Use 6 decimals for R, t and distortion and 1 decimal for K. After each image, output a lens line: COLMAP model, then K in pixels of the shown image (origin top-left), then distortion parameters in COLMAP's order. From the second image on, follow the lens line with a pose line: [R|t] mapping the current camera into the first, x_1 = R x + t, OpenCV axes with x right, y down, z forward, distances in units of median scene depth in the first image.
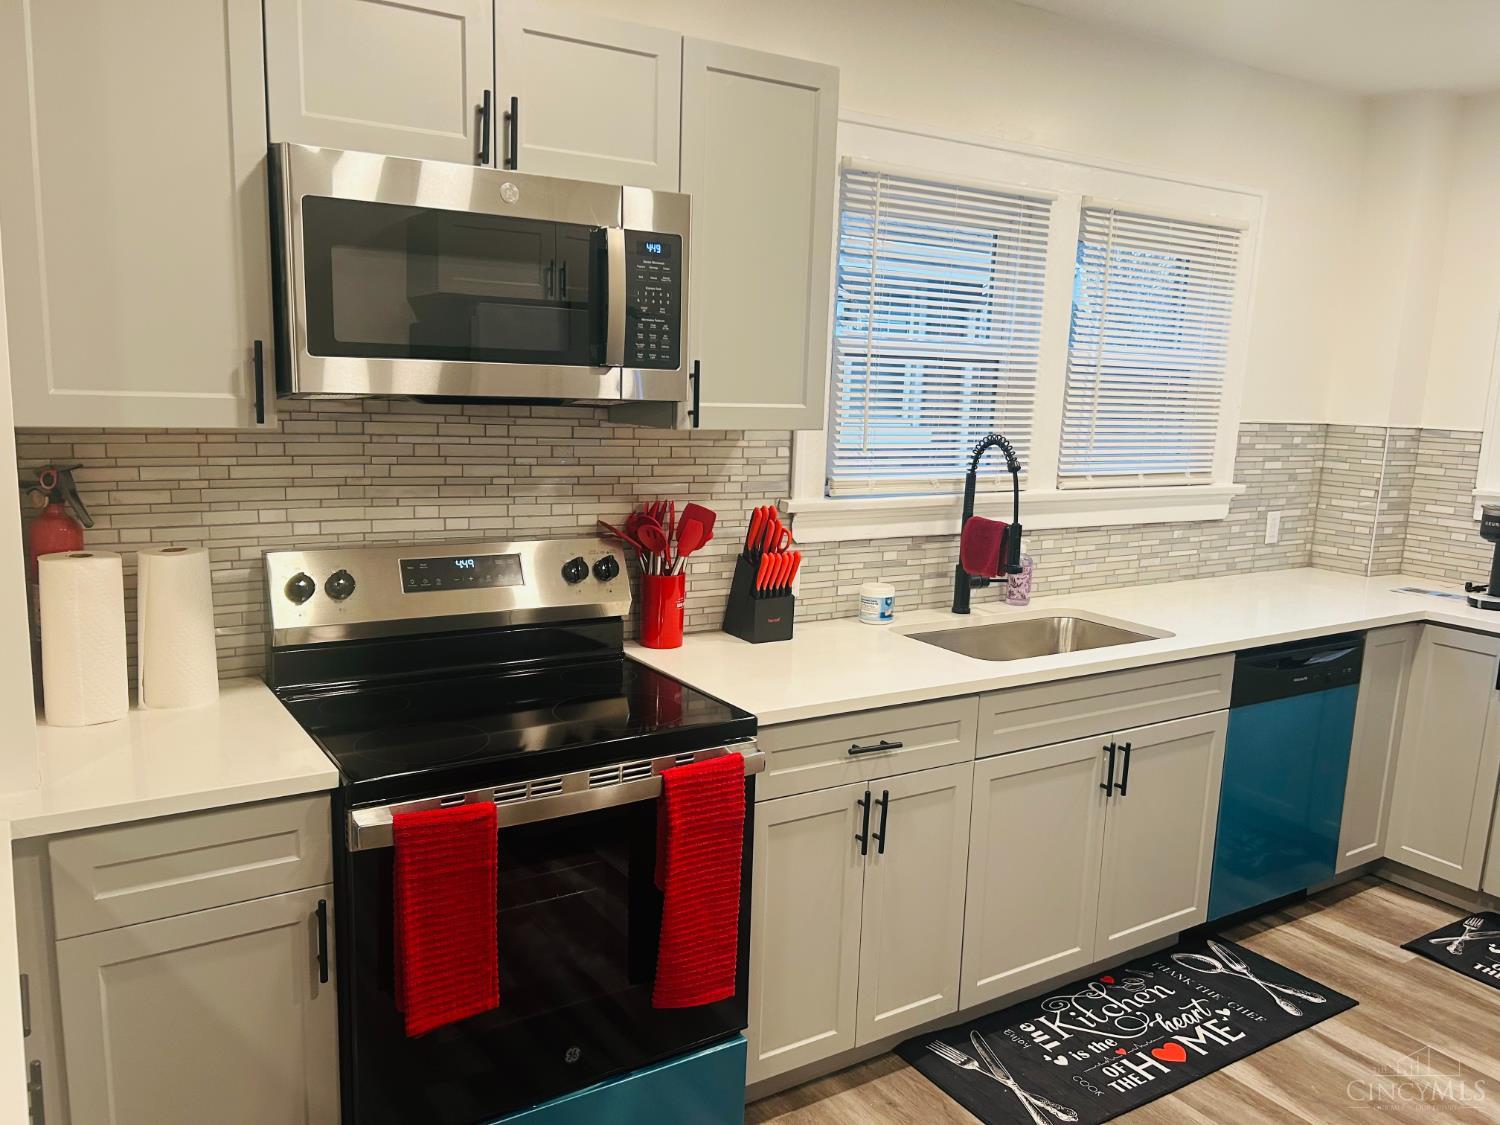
lens RADIAL K [[1148.7, 0, 746.0], [0, 1148.7, 589.8], [0, 0, 1]] dist [0.026921, -0.004843]
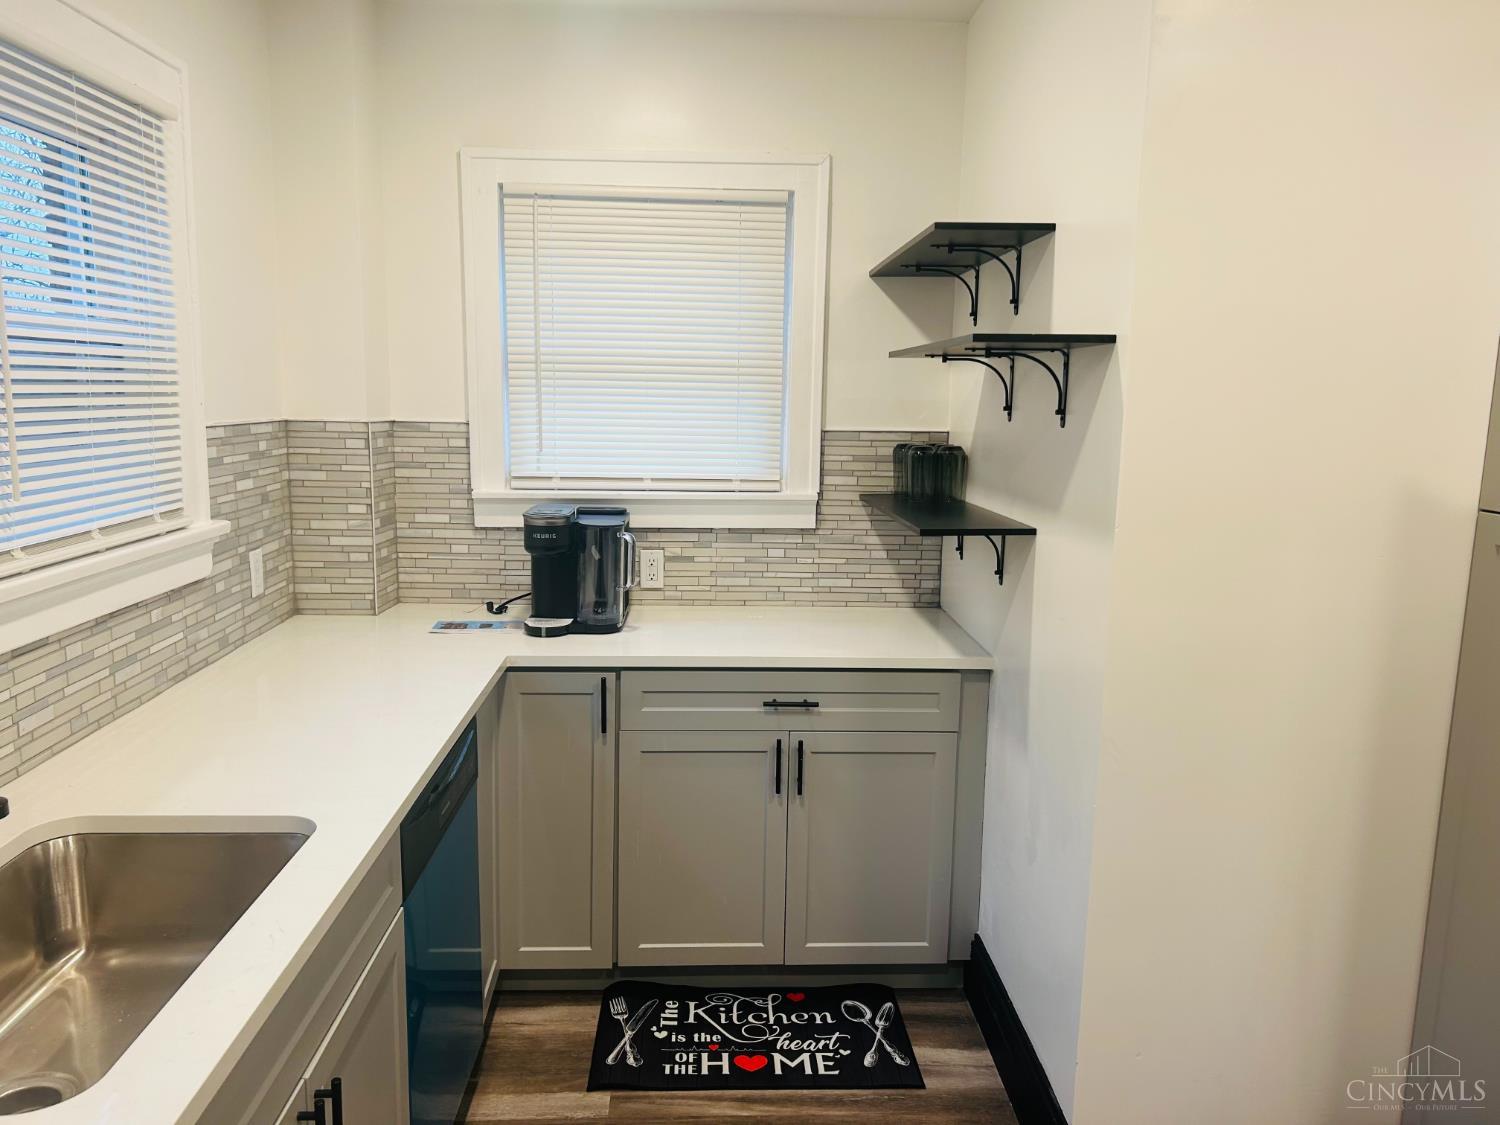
lens RADIAL K [[1130.9, 0, 756.4], [0, 1130.9, 570.7], [0, 0, 1]] dist [0.004464, -0.002465]
pose [[0.496396, -0.164652, 0.852339, 0.030696], [0.157889, 0.982596, 0.097861, -0.091478], [-0.853617, 0.085997, 0.513753, 0.483375]]
